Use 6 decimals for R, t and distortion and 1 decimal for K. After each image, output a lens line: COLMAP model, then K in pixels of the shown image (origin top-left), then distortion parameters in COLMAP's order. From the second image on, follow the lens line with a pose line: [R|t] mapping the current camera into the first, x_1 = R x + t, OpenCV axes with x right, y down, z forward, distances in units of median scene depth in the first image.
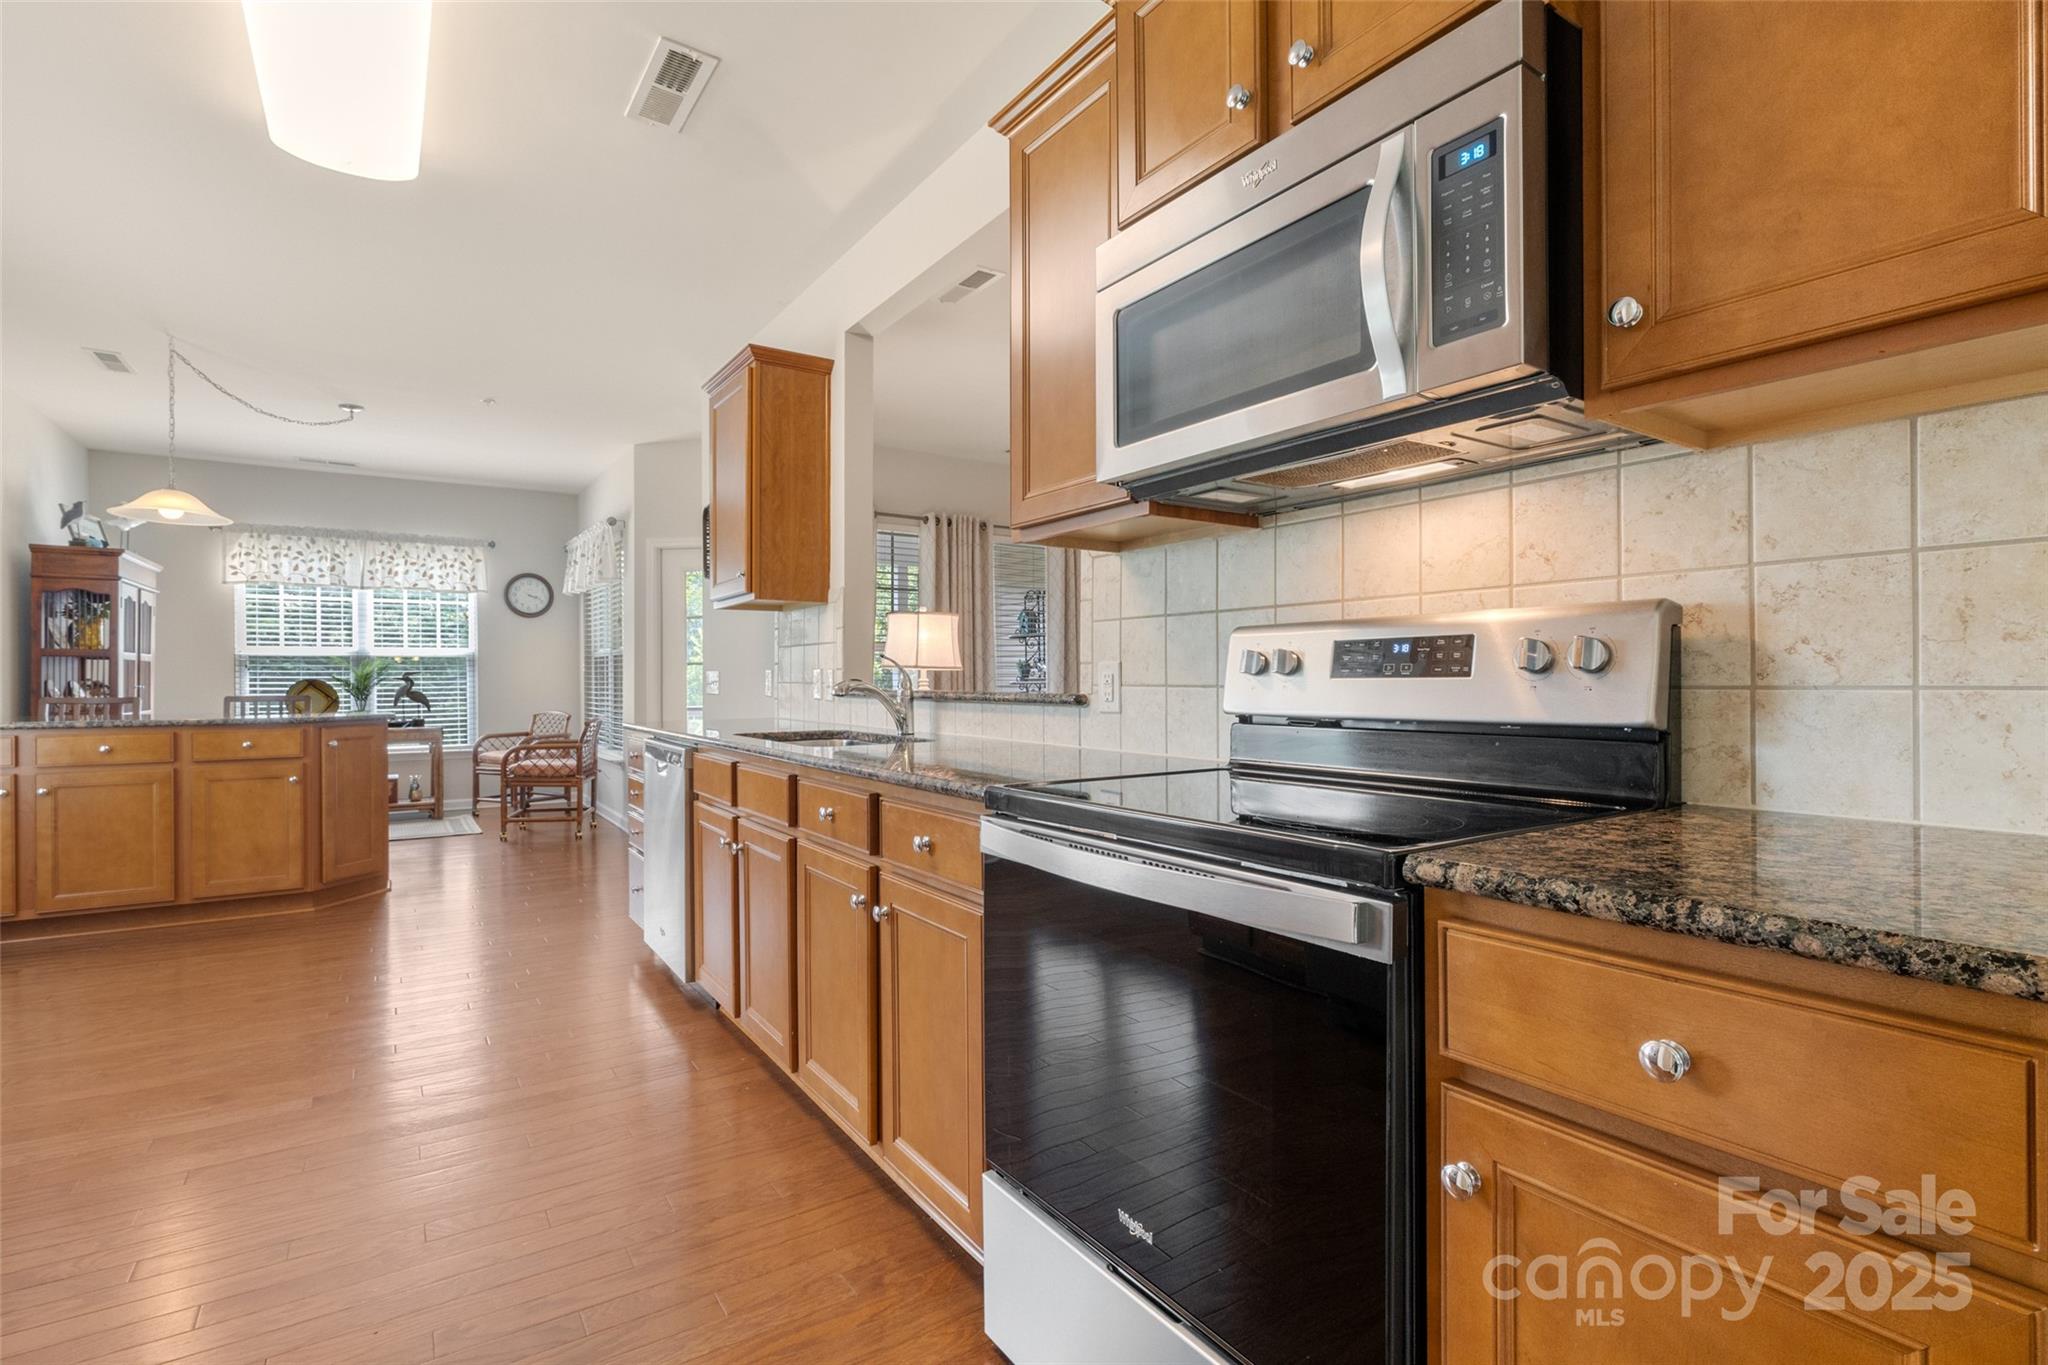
lens RADIAL K [[940.7, 0, 1024.6], [0, 940.7, 679.1], [0, 0, 1]] dist [0.004561, 0.000481]
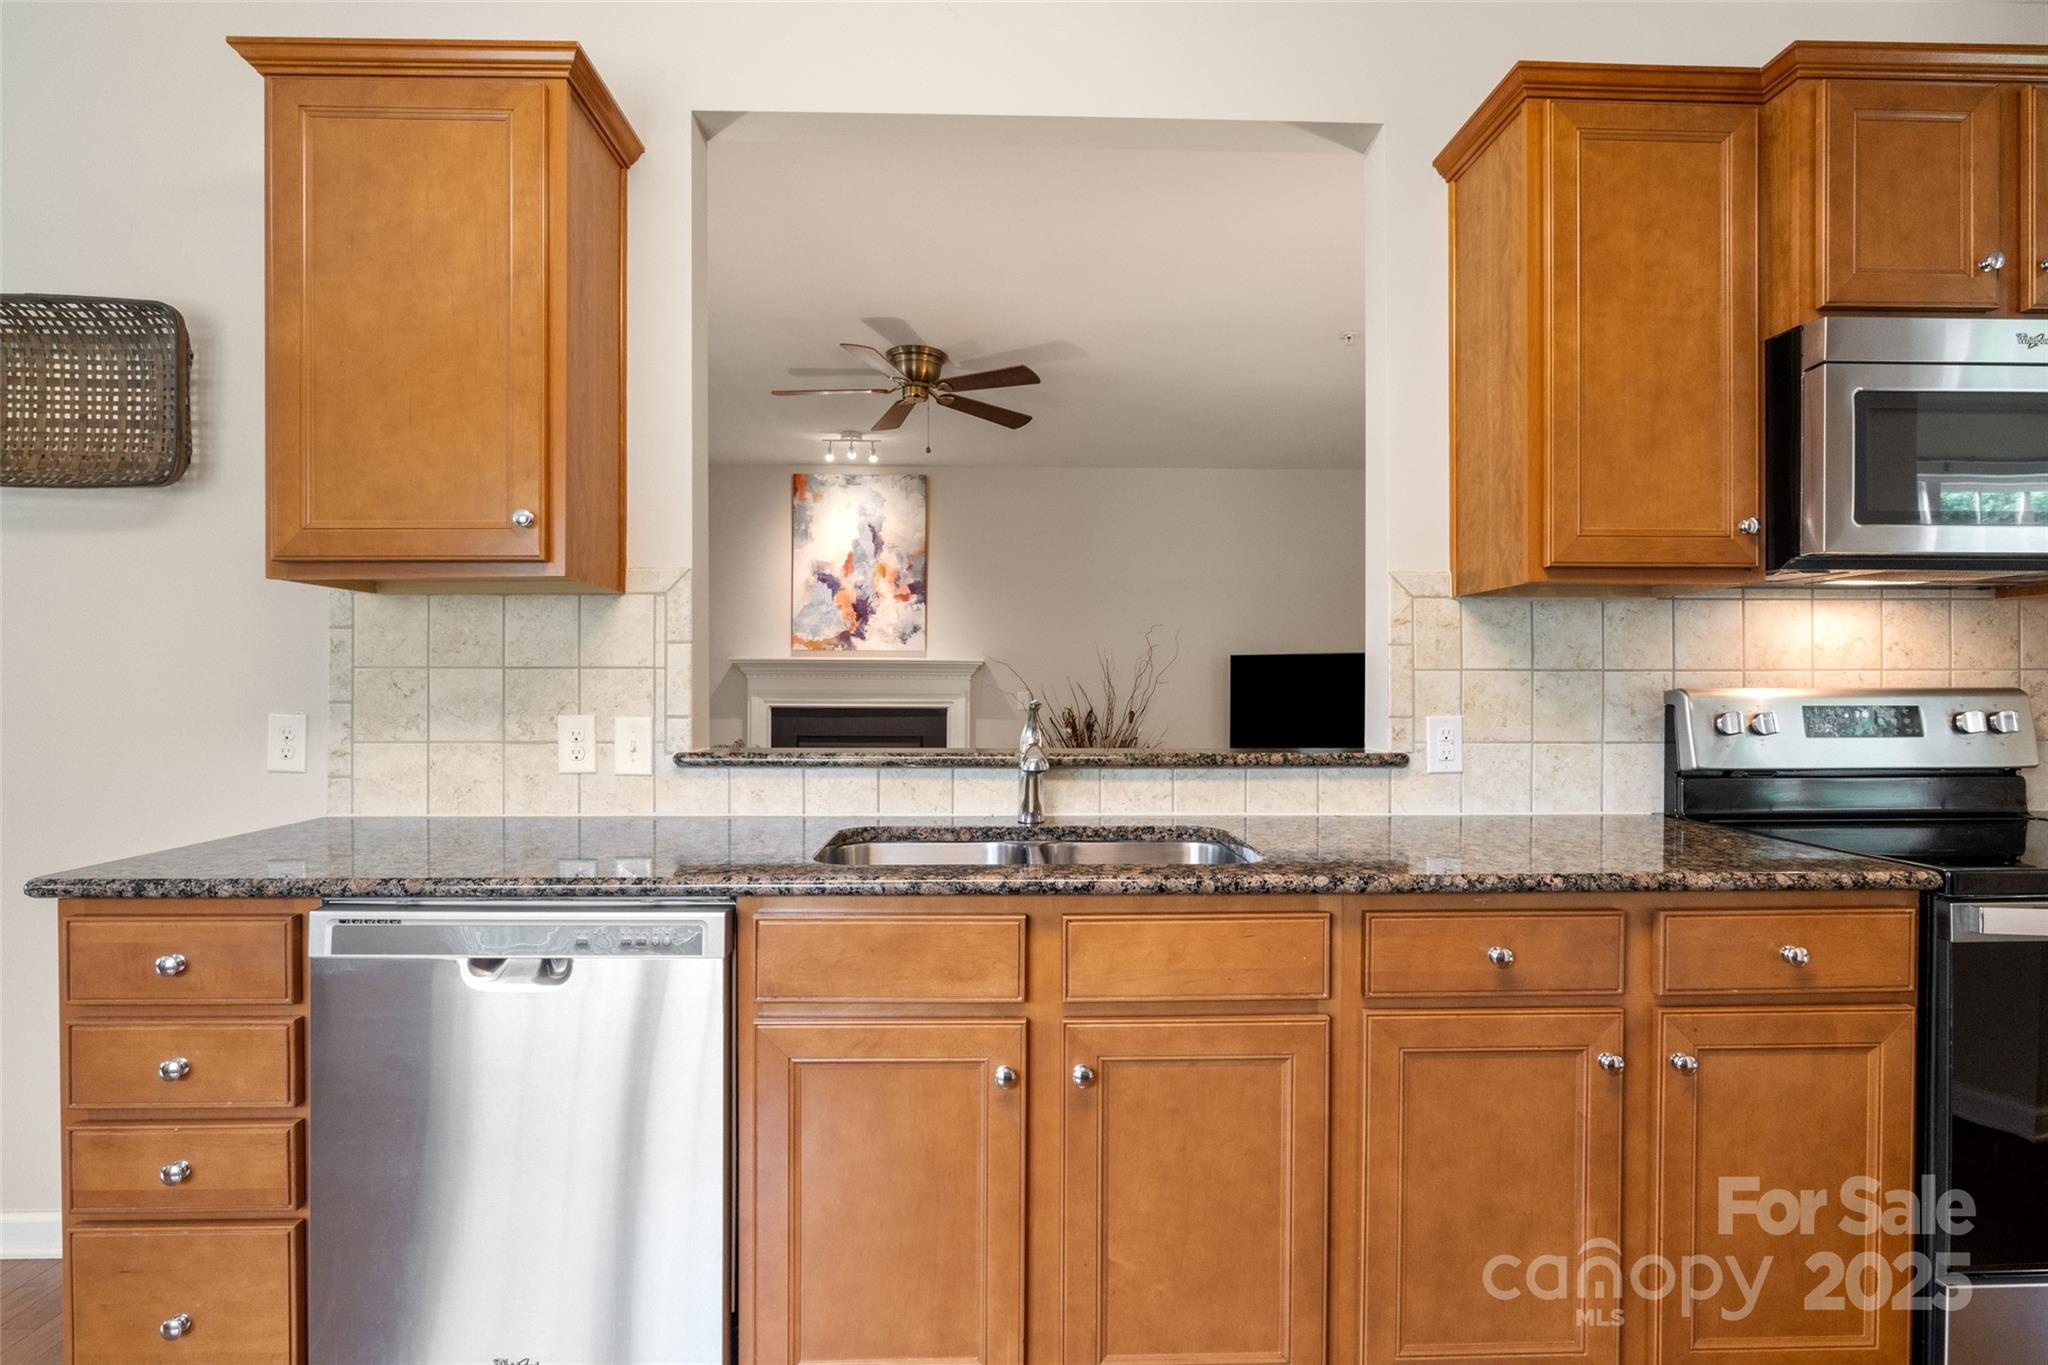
lens RADIAL K [[940.7, 0, 1015.4], [0, 940.7, 693.2], [0, 0, 1]] dist [0.004561, 0.000481]
pose [[0.541586, -0.001220, 0.840644, -0.349364], [-0.002999, 0.999990, 0.003383, -0.016534], [-0.840640, -0.004354, 0.541577, 0.336659]]
